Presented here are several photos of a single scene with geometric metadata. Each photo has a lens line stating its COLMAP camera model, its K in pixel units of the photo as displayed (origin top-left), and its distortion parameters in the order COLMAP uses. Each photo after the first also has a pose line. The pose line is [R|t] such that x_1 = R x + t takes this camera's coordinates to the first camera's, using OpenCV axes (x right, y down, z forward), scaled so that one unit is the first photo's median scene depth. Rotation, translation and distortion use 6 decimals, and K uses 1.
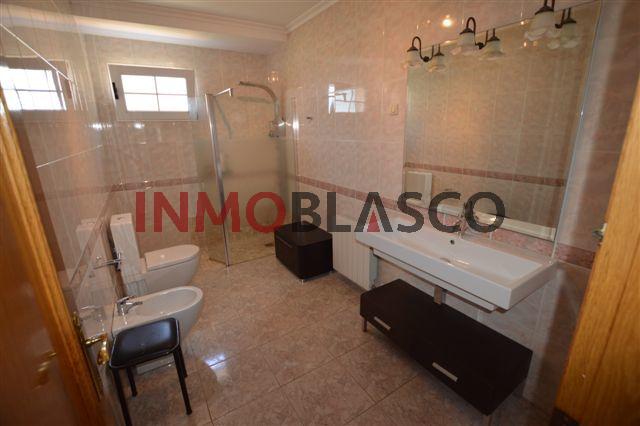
lens RADIAL K [[280.6, 0, 325.8], [0, 280.6, 210.2], [0, 0, 1]] dist [-0.030129, 0.000053]
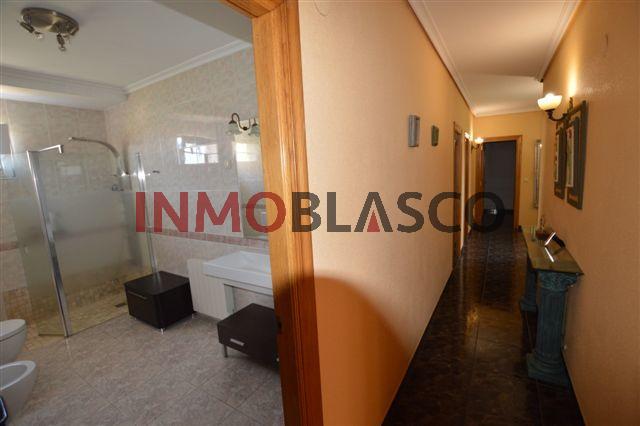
lens RADIAL K [[289.6, 0, 324.4], [0, 289.6, 210.2], [0, 0, 1]] dist [-0.020903, 0.001019]
pose [[0.905415, -0.094434, 0.413891, 0.055858], [0.155682, 0.980882, -0.116766, 0.040284], [-0.394952, 0.170157, 0.902807, -0.210793]]
